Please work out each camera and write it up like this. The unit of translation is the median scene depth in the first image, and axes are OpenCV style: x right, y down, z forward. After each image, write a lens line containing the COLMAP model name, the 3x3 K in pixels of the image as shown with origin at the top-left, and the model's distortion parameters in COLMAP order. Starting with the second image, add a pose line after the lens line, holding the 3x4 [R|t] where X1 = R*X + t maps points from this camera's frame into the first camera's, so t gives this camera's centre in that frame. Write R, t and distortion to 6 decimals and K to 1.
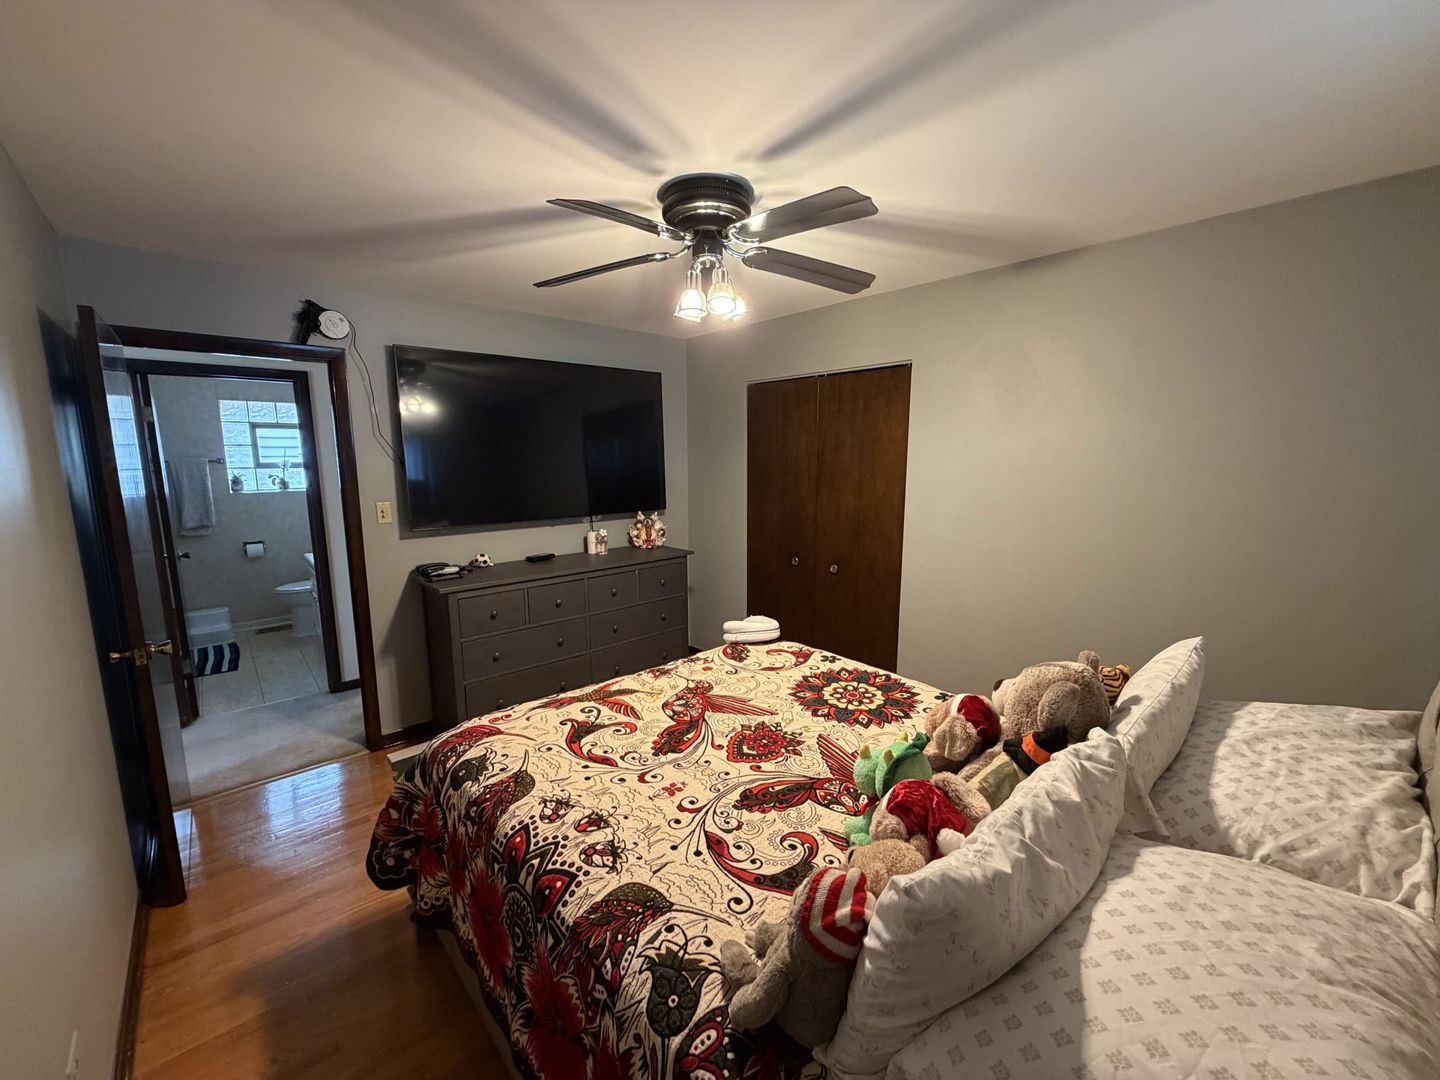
lens RADIAL K [[573.6, 0, 717.1], [0, 573.6, 539.6], [0, 0, 1]] dist [0.000903, -0.000452]
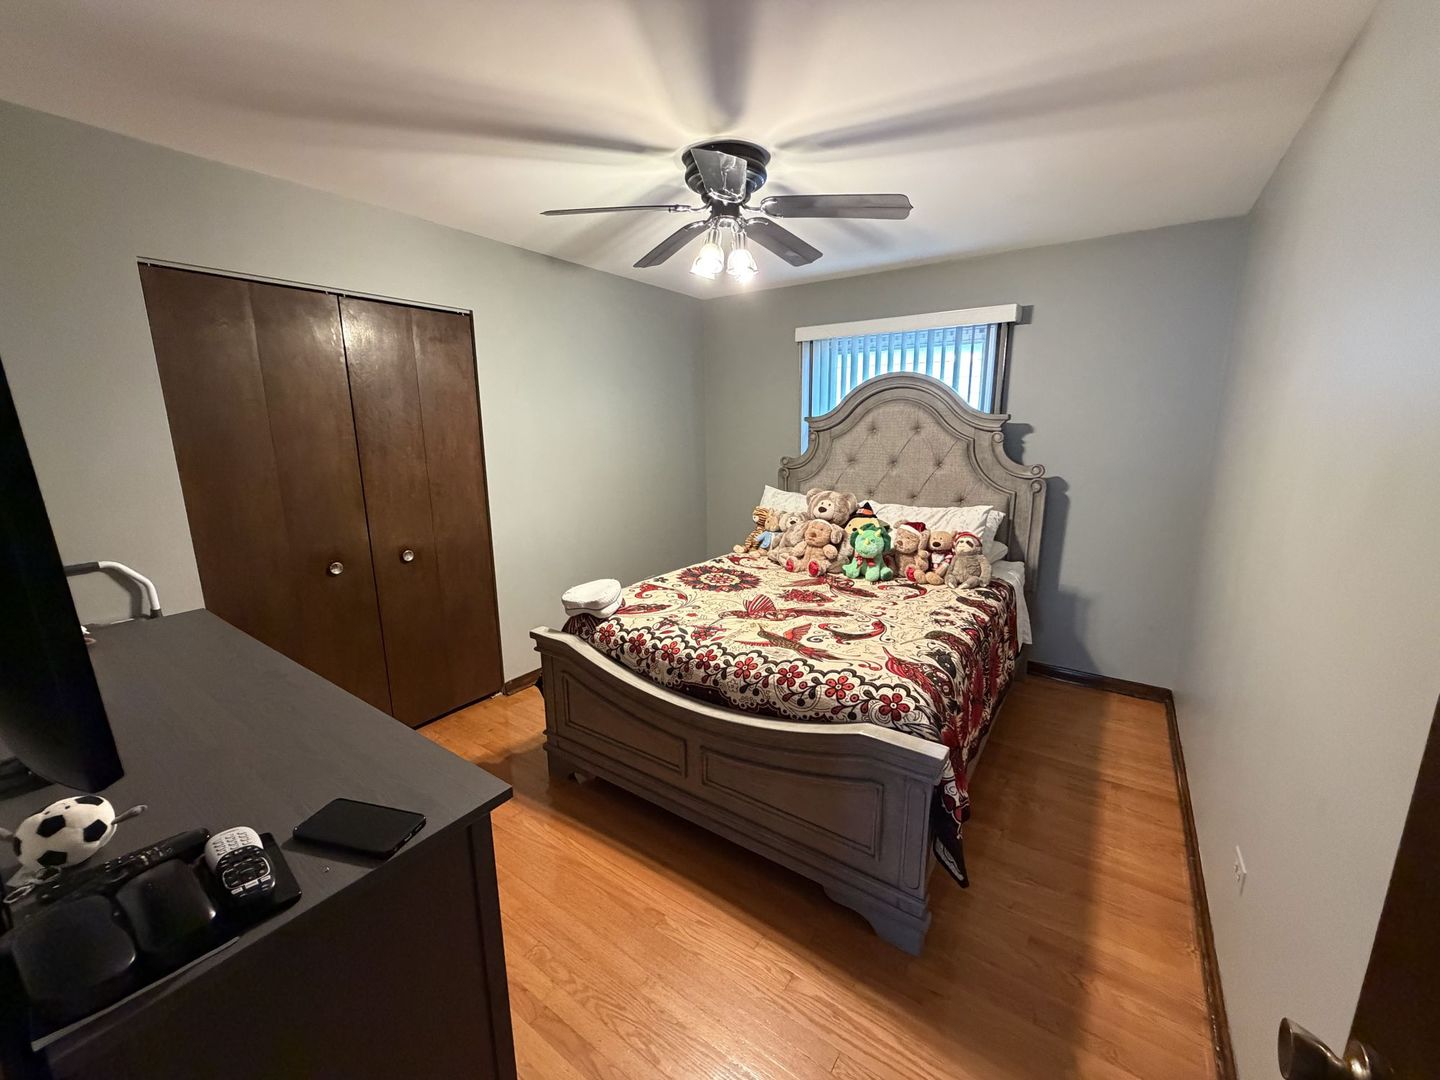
lens RADIAL K [[573.6, 0, 717.1], [0, 573.6, 539.6], [0, 0, 1]] dist [0.000903, -0.000452]
pose [[-0.230110, -0.191569, 0.954123, -1.210910], [0.149830, 0.961769, 0.229240, -0.164108], [-0.961561, 0.195707, -0.192610, 1.392986]]
